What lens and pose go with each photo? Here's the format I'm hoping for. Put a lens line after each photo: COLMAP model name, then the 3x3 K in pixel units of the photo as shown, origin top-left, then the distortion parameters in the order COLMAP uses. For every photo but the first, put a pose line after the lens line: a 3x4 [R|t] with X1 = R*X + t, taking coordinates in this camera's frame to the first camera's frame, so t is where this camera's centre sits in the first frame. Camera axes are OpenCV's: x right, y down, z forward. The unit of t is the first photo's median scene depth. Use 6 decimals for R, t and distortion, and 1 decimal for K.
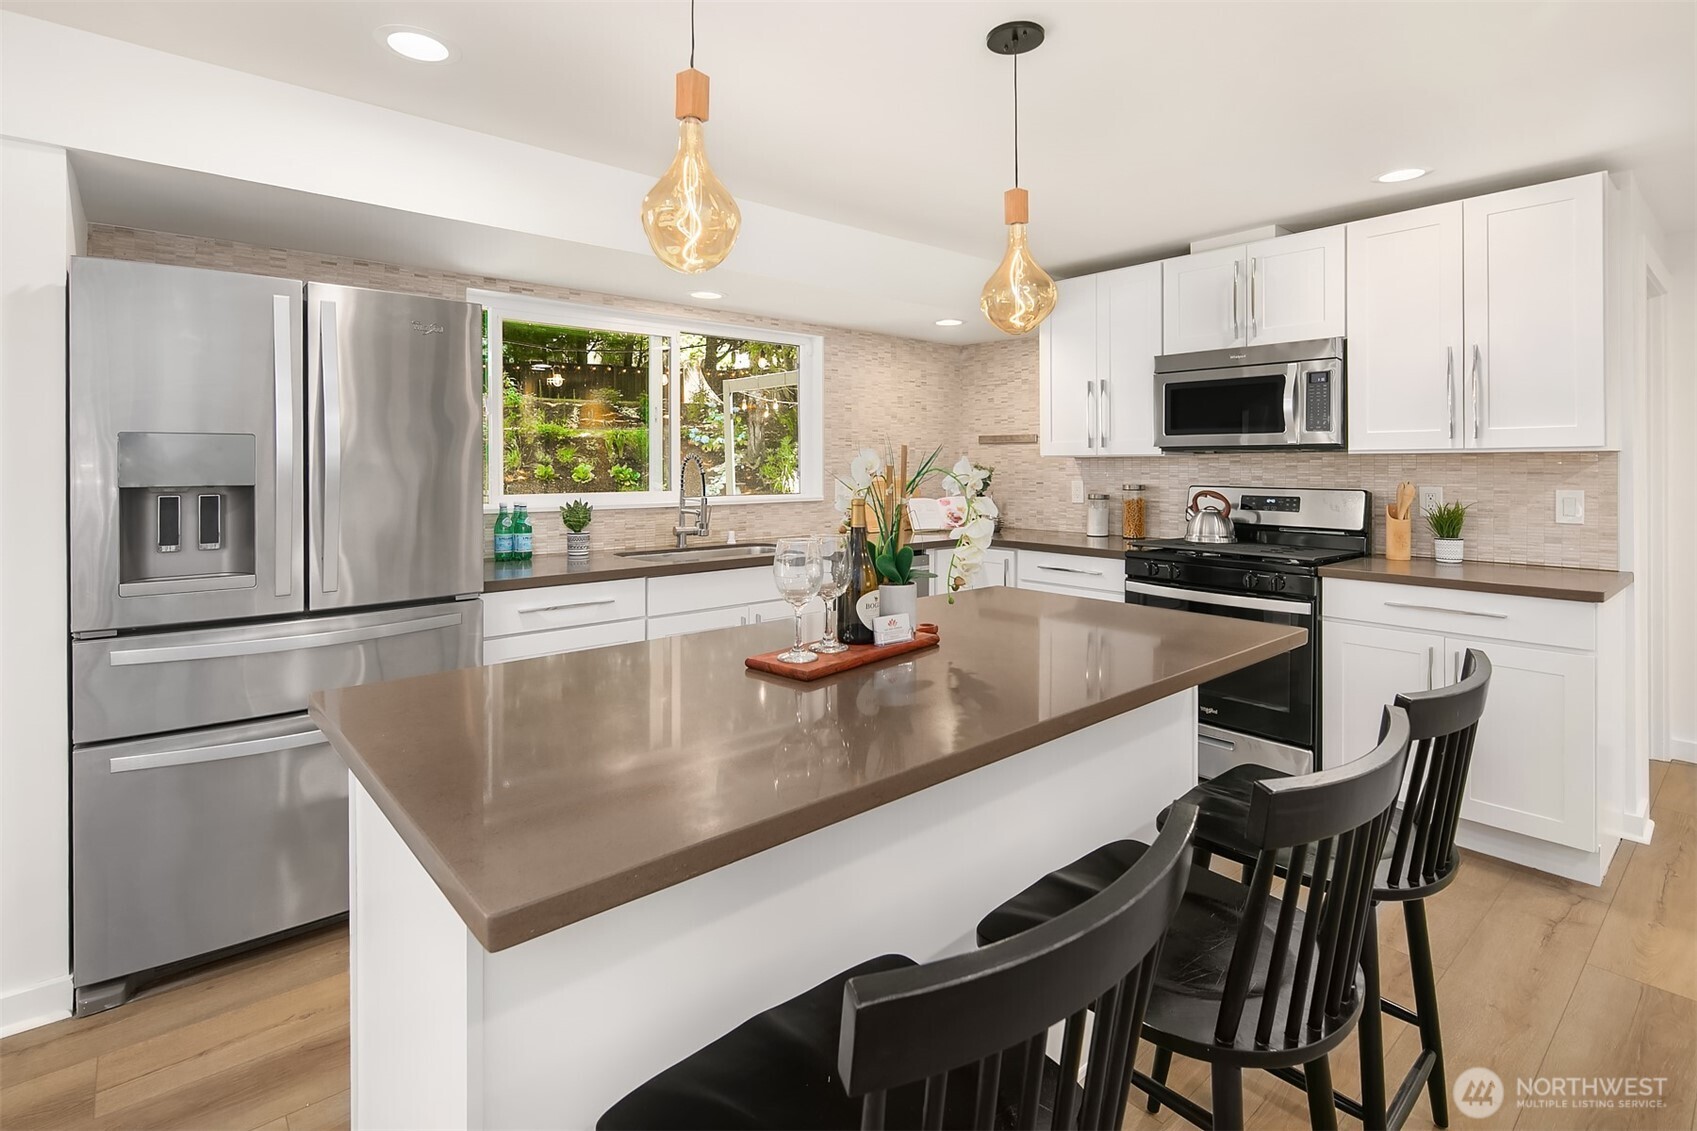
lens RADIAL K [[820.9, 0, 850.1], [0, 820.9, 462.9], [0, 0, 1]] dist [0.005973, -0.003832]
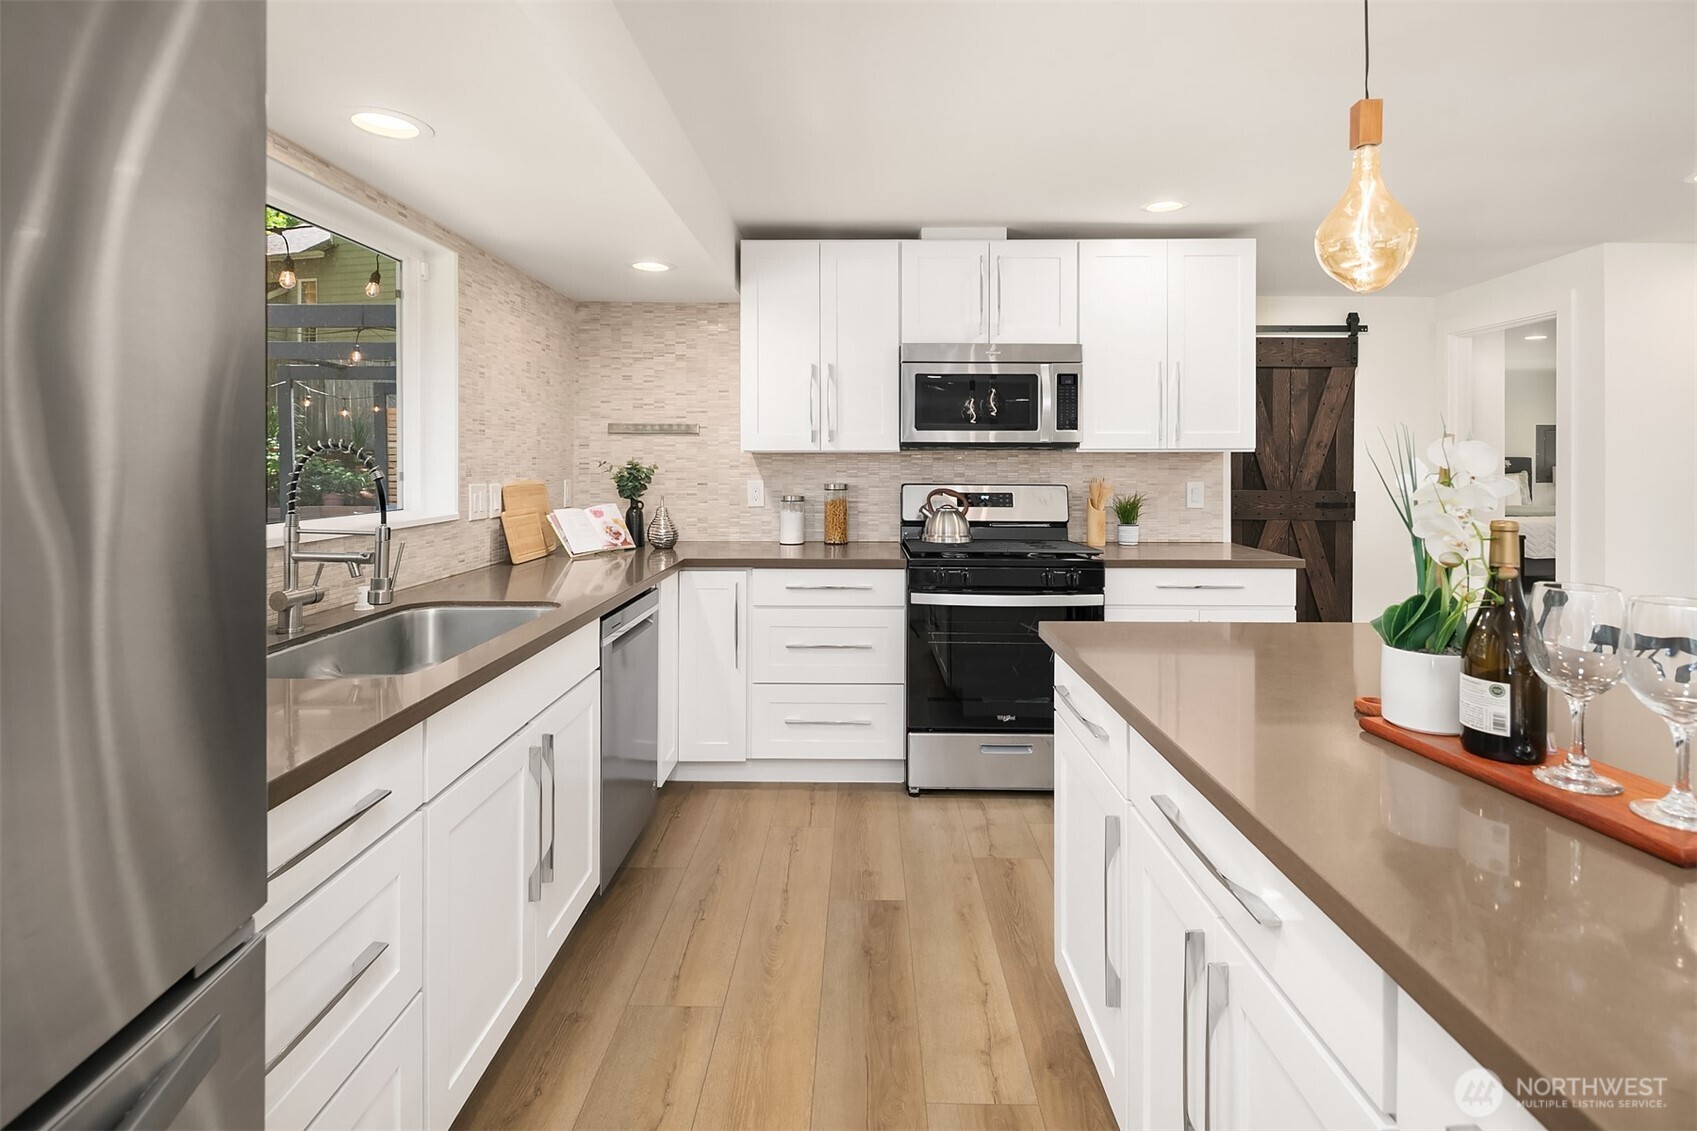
lens RADIAL K [[820.9, 0, 854.5], [0, 820.9, 460.3], [0, 0, 1]] dist [0.005973, -0.003832]
pose [[0.664362, 0.002079, 0.747408, -0.359520], [-0.003423, 0.999994, 0.000261, 0.000388], [-0.747403, -0.002732, 0.664365, 0.446359]]
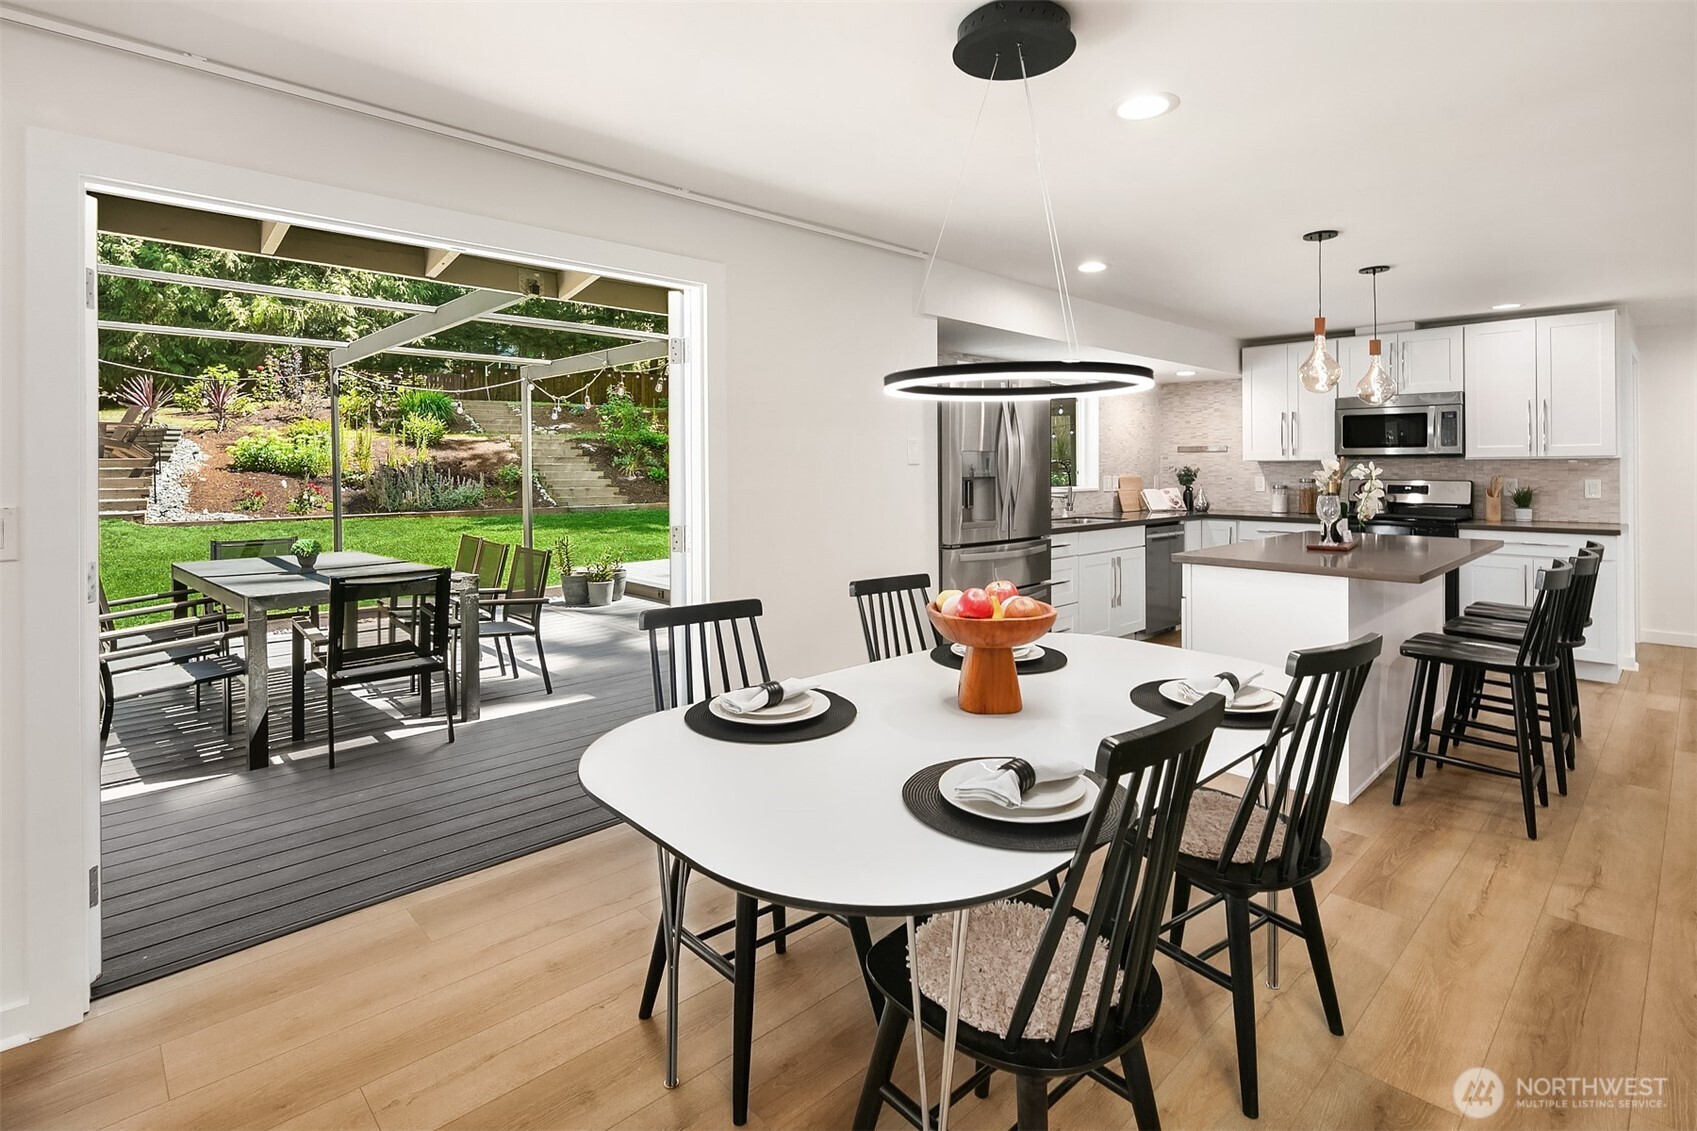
lens RADIAL K [[820.9, 0, 848.2], [0, 820.9, 464.6], [0, 0, 1]] dist [0.005973, -0.003832]
pose [[0.998745, -0.002018, 0.050038, -0.688426], [0.002096, 0.999997, -0.001507, -0.000088], [-0.050034, 0.001610, 0.998746, -0.584568]]
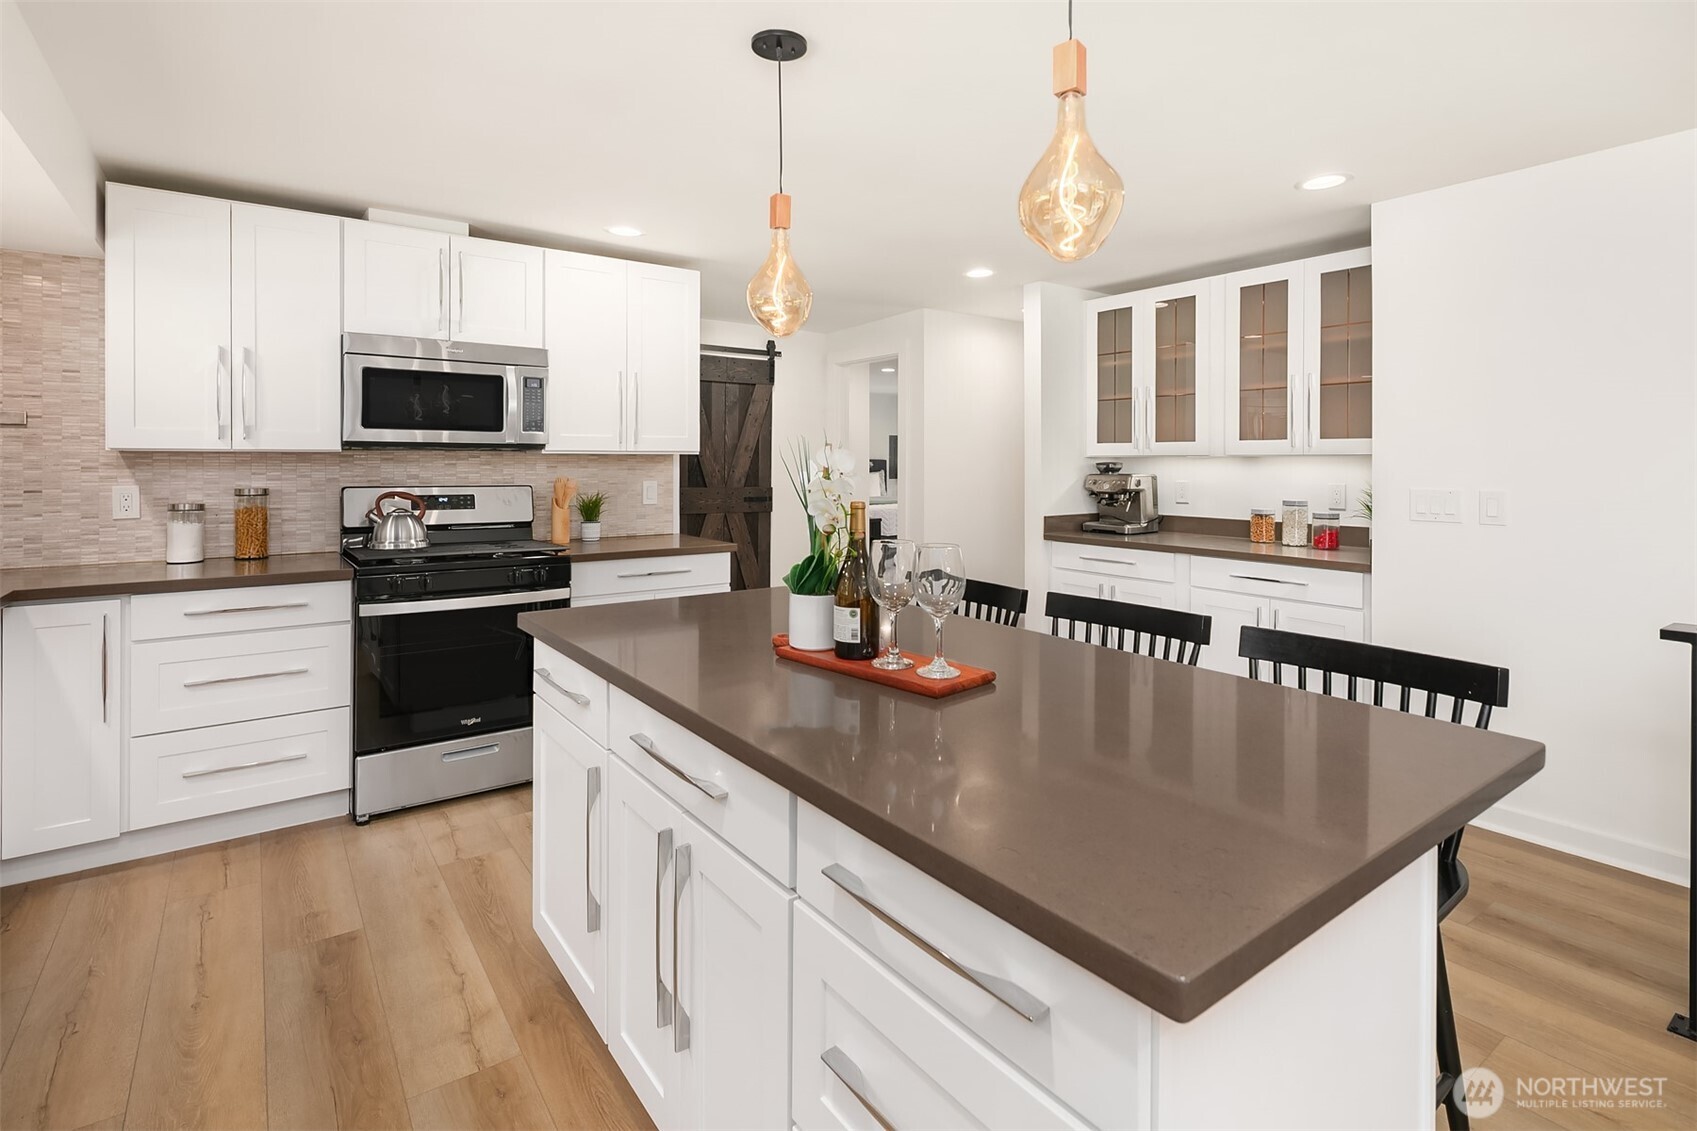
lens RADIAL K [[820.9, 0, 848.7], [0, 820.9, 463.5], [0, 0, 1]] dist [0.005973, -0.003832]
pose [[0.086702, 0.000249, 0.996234, -0.427288], [-0.004285, 0.999991, 0.000123, 0.000770], [-0.996225, -0.004280, 0.086703, 0.434623]]
